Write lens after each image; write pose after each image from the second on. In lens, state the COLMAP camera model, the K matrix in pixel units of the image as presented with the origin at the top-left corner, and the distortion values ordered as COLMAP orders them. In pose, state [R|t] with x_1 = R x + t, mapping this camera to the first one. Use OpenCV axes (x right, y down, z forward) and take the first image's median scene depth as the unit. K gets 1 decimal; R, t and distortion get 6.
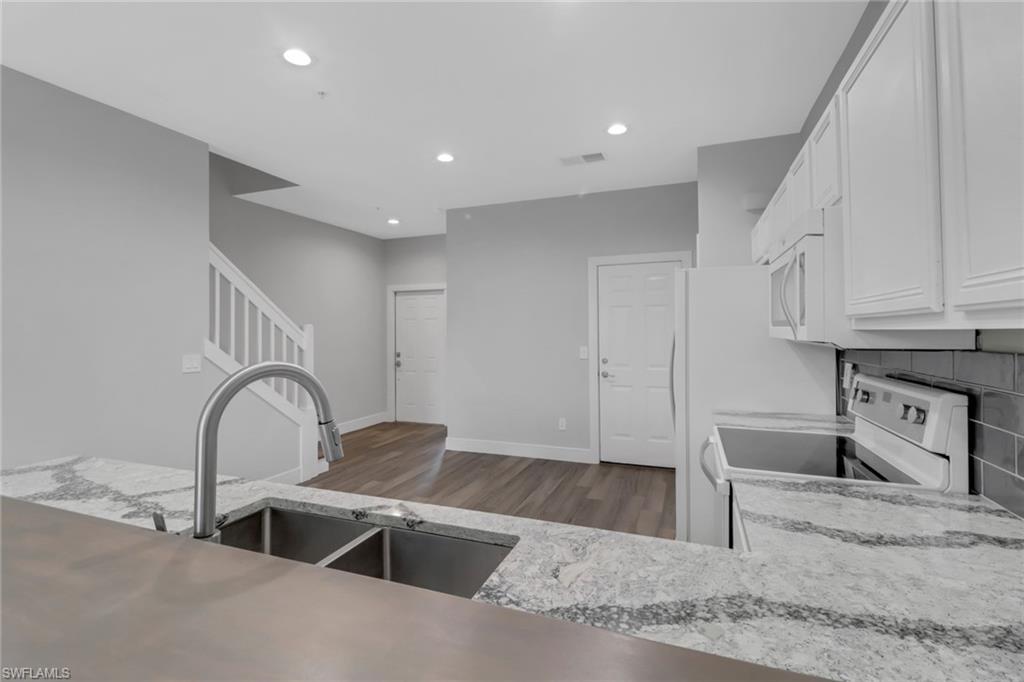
lens RADIAL K [[481.5, 0, 510.8], [0, 481.5, 315.3], [0, 0, 1]] dist [0.002128, -0.000313]
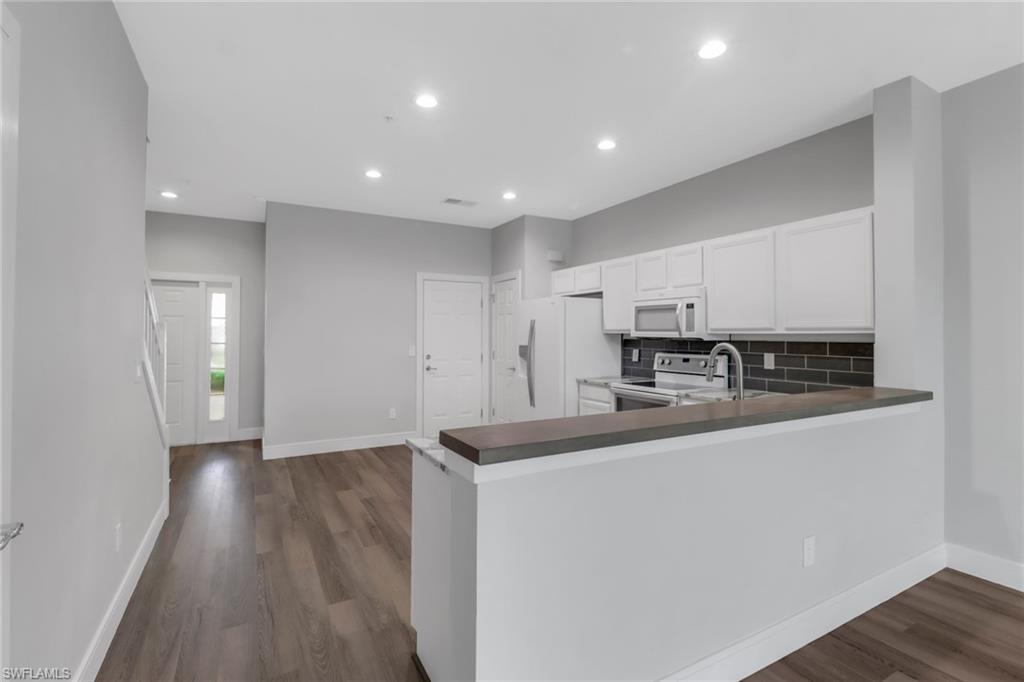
lens RADIAL K [[484.1, 0, 523.8], [0, 484.1, 331.1], [0, 0, 1]] dist [-0.004289, -0.000206]
pose [[0.638155, 0.015594, 0.769750, -0.728779], [-0.034433, 0.999373, 0.008301, 0.010321], [-0.769138, -0.031802, 0.638291, 0.020275]]
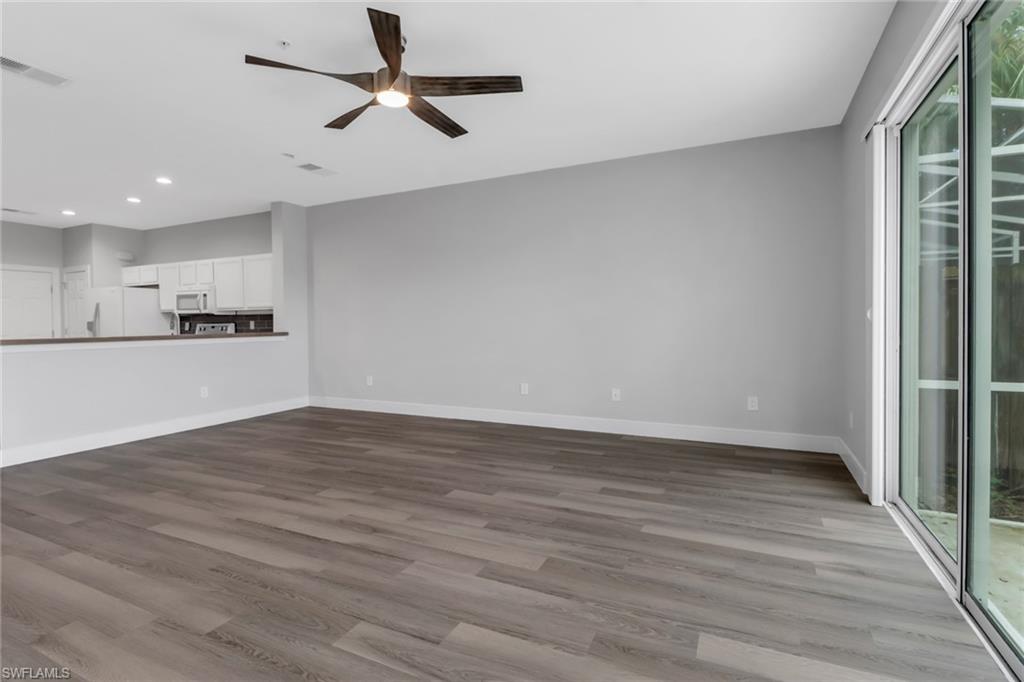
lens RADIAL K [[471.2, 0, 537.5], [0, 471.2, 329.6], [0, 0, 1]] dist [0.000441, -0.000532]
pose [[0.036248, -0.010132, 0.999291, -1.398530], [-0.021965, 0.999699, 0.010933, 0.034283], [-0.999101, -0.022346, 0.036014, -0.856735]]
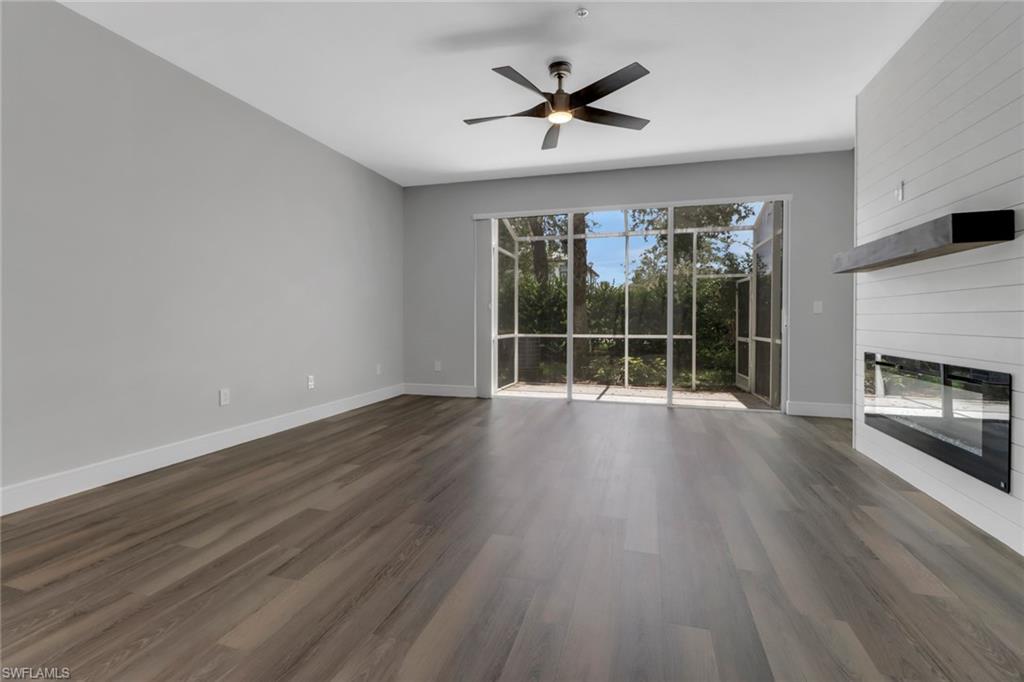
lens RADIAL K [[475.0, 0, 509.7], [0, 475.0, 323.7], [0, 0, 1]] dist [-0.001050, -0.000423]
pose [[-0.997148, 0.006768, -0.075170, -0.577924], [0.008035, 0.999831, -0.016560, 0.087767], [0.075045, -0.017117, -0.997033, 0.213457]]
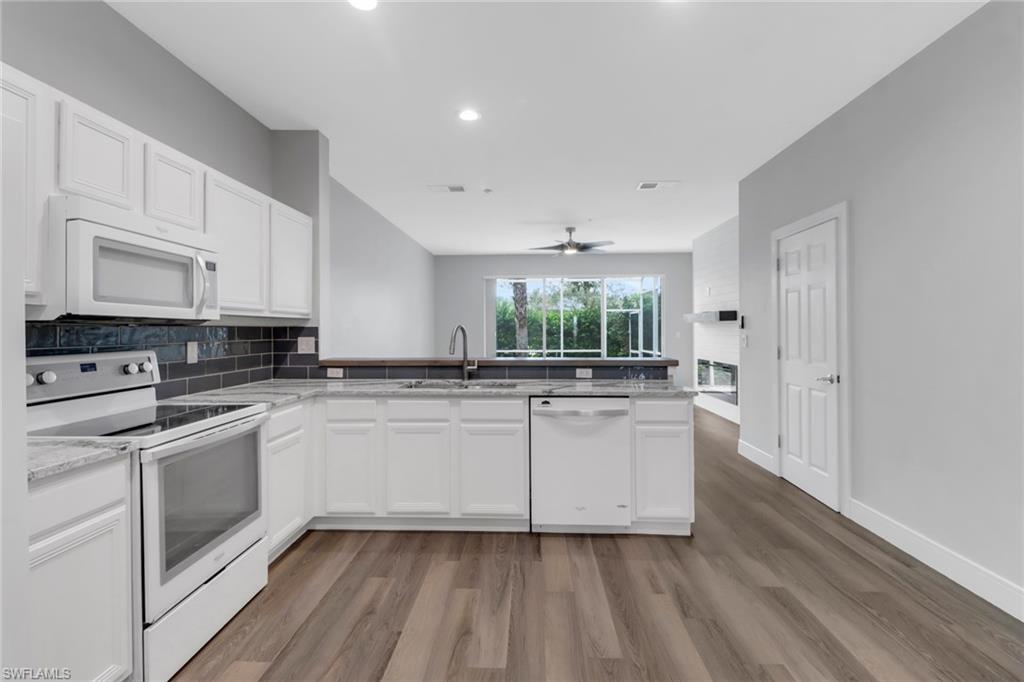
lens RADIAL K [[479.8, 0, 520.3], [0, 479.8, 326.0], [0, 0, 1]] dist [0.001206, -0.000140]
pose [[-0.942607, 0.009761, -0.333761, 0.074363], [0.022985, 0.999098, -0.035697, 0.056618], [0.333111, -0.041319, -0.941982, 1.044683]]
